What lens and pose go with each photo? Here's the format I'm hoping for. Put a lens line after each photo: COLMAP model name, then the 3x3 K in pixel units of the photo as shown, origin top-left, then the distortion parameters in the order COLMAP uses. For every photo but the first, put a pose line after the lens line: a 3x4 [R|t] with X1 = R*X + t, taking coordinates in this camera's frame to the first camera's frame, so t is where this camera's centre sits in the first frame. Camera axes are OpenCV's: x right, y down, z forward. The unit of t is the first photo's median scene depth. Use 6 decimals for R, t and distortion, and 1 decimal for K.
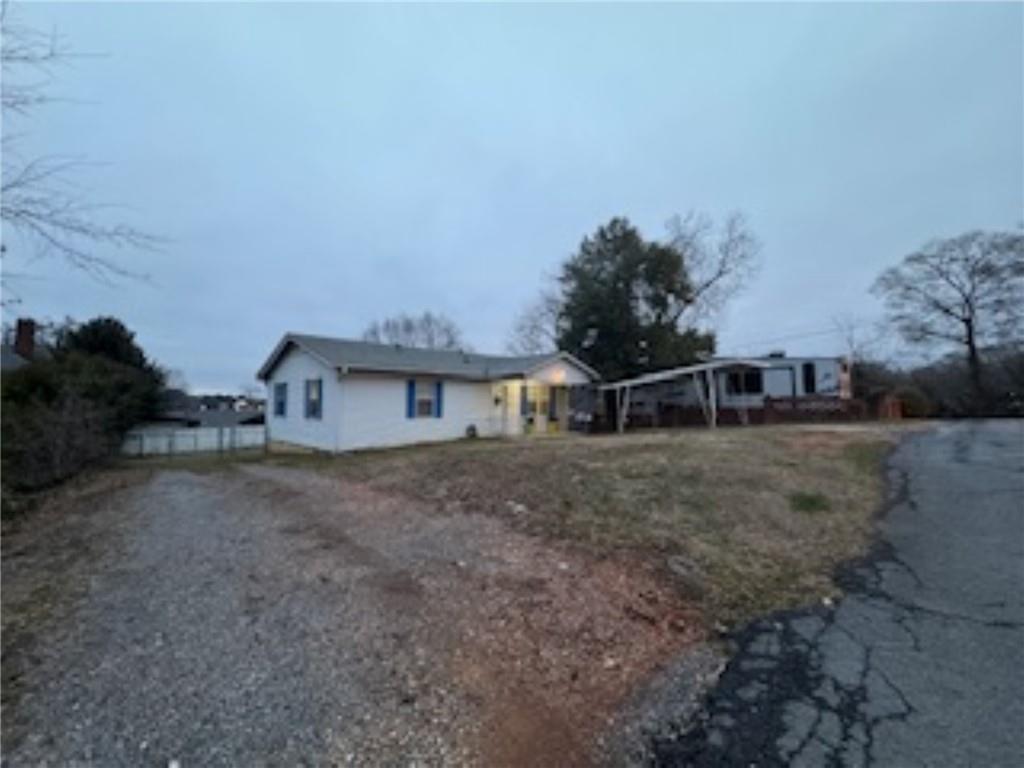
lens RADIAL K [[414.5, 0, 512.0], [0, 414.5, 384.0], [0, 0, 1]] dist [0.002412, 0.000131]
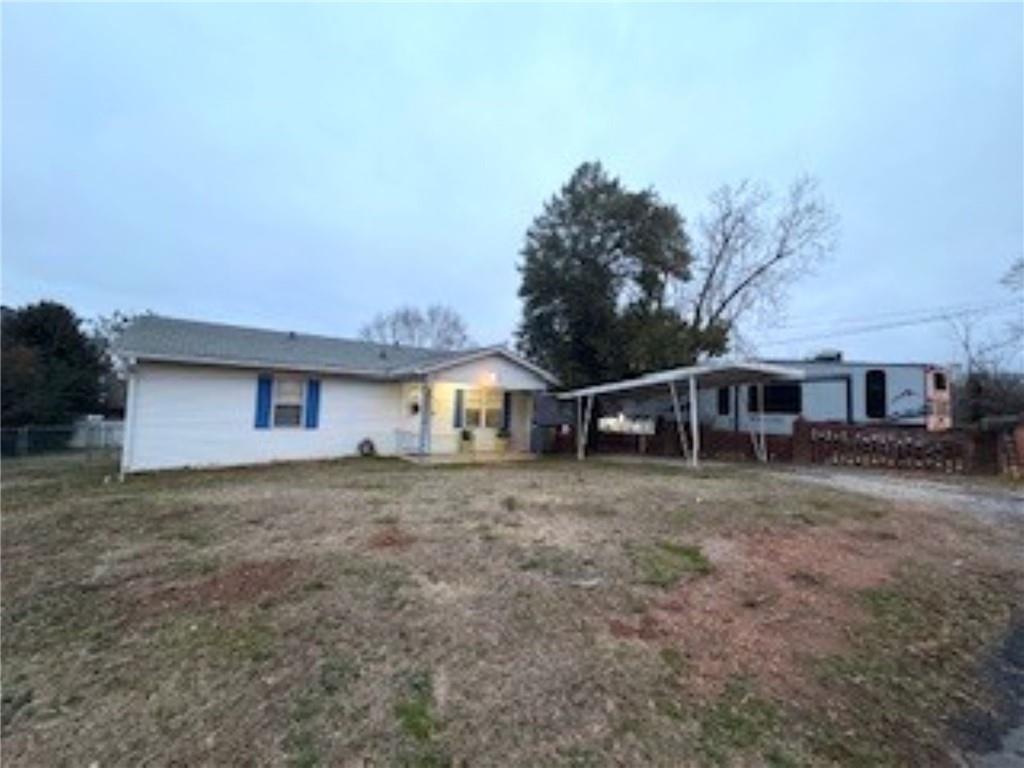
lens RADIAL K [[414.5, 0, 512.0], [0, 414.5, 384.0], [0, 0, 1]] dist [0.002412, 0.000131]
pose [[0.986717, 0.034010, -0.158849, 0.246550], [-0.034184, 0.999414, 0.001640, -0.011002], [0.158812, 0.003812, 0.987302, 0.258346]]
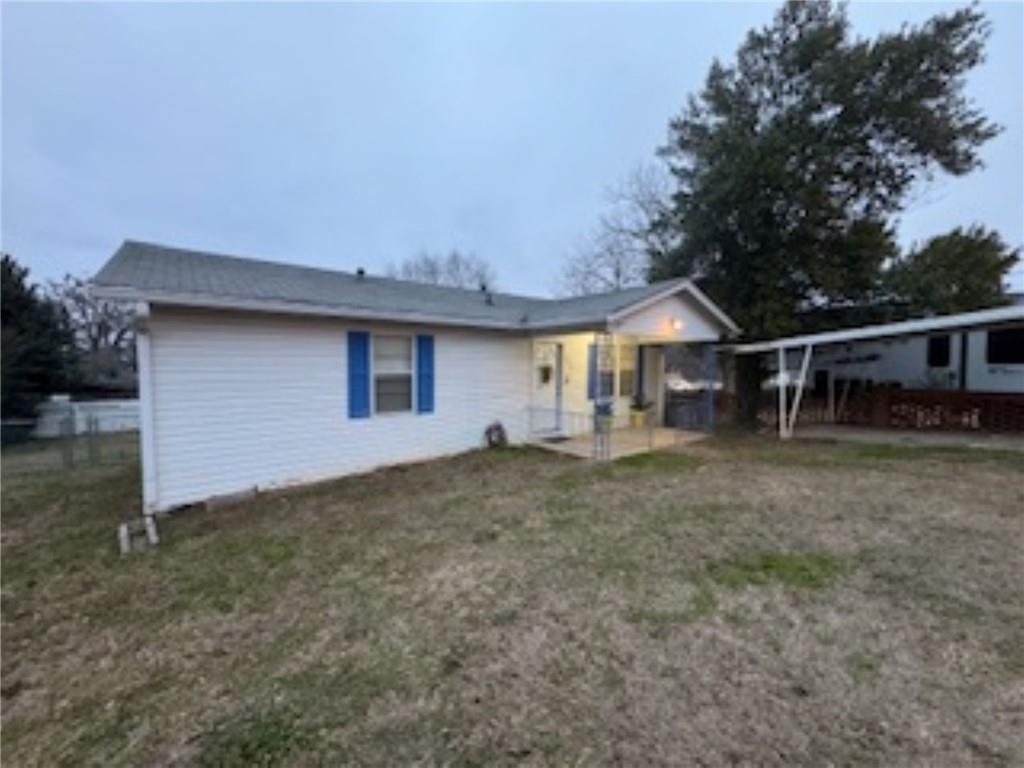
lens RADIAL K [[414.2, 0, 512.0], [0, 414.2, 384.0], [0, 0, 1]] dist [-0.003655, -0.000060]
pose [[0.994340, 0.009845, -0.105789, -0.020949], [0.000663, 0.995103, 0.098837, 0.000868], [0.106244, -0.098347, 0.989465, 0.440603]]
